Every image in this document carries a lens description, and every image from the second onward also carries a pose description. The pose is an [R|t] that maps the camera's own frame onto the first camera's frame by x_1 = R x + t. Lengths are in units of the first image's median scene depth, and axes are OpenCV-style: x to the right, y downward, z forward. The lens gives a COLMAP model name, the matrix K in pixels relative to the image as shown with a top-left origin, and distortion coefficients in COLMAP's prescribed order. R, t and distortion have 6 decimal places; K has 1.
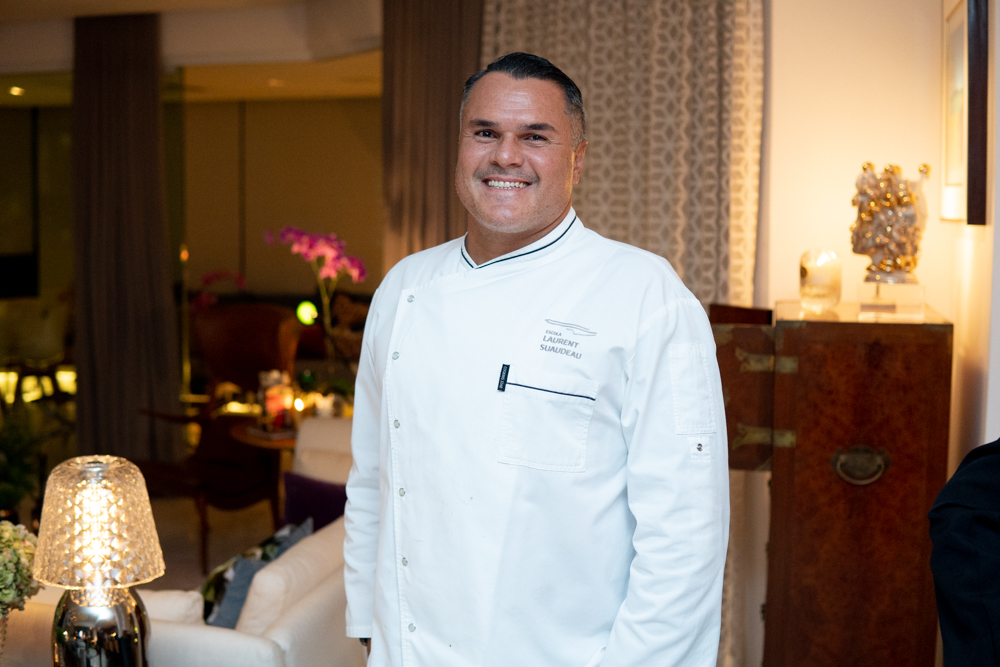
lens RADIAL K [[1393.7, 0, 500.0], [0, 1393.7, 333.5], [0, 0, 1]] dist [-0.116126, -0.043924]
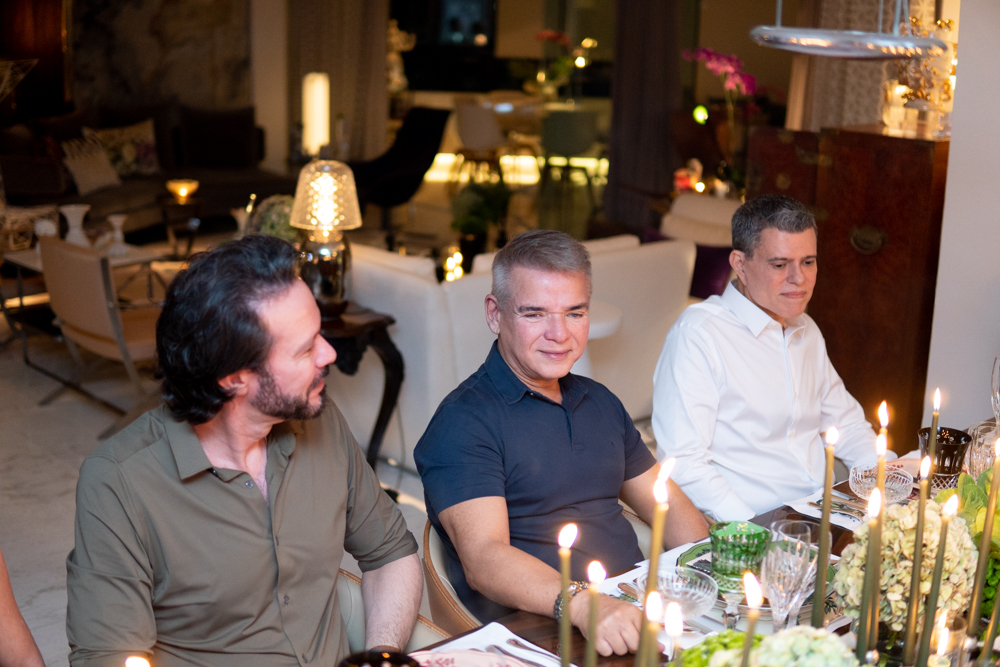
lens RADIAL K [[1393.7, 0, 500.0], [0, 1393.7, 333.5], [0, 0, 1]] dist [-0.116126, -0.043924]
pose [[0.836812, 0.154181, -0.525332, 0.643196], [-0.086202, 0.984664, 0.151678, 0.010088], [0.540662, -0.081642, 0.837269, -0.323042]]
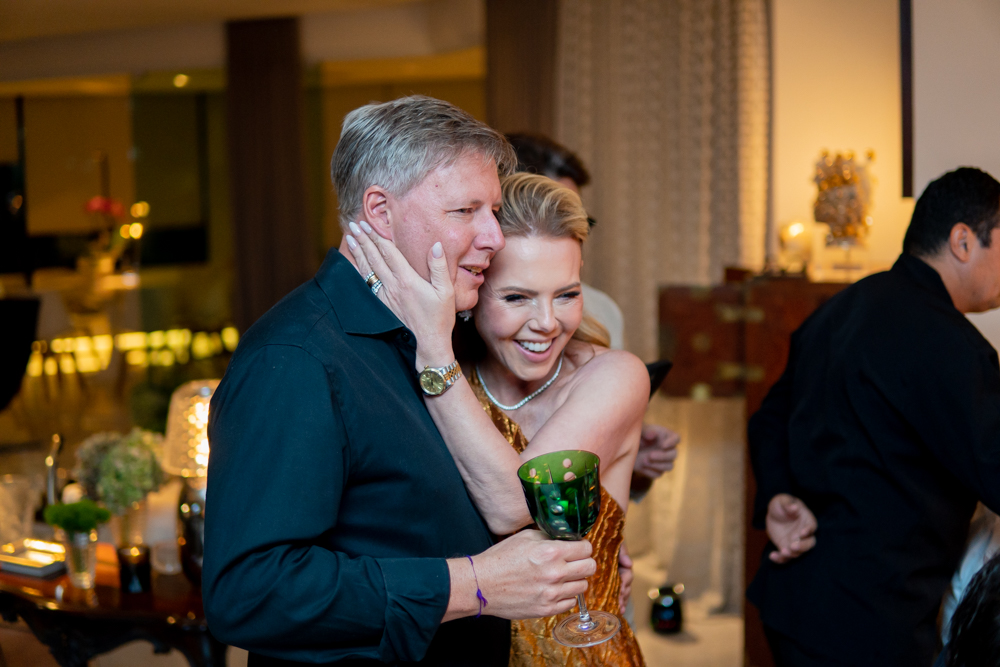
lens RADIAL K [[1393.7, 0, 500.0], [0, 1393.7, 333.5], [0, 0, 1]] dist [-0.116126, -0.043924]
pose [[0.991683, -0.005212, -0.128597, 0.132671], [0.009046, 0.999531, 0.029246, 0.000904], [0.128384, -0.030166, 0.991266, -0.256992]]
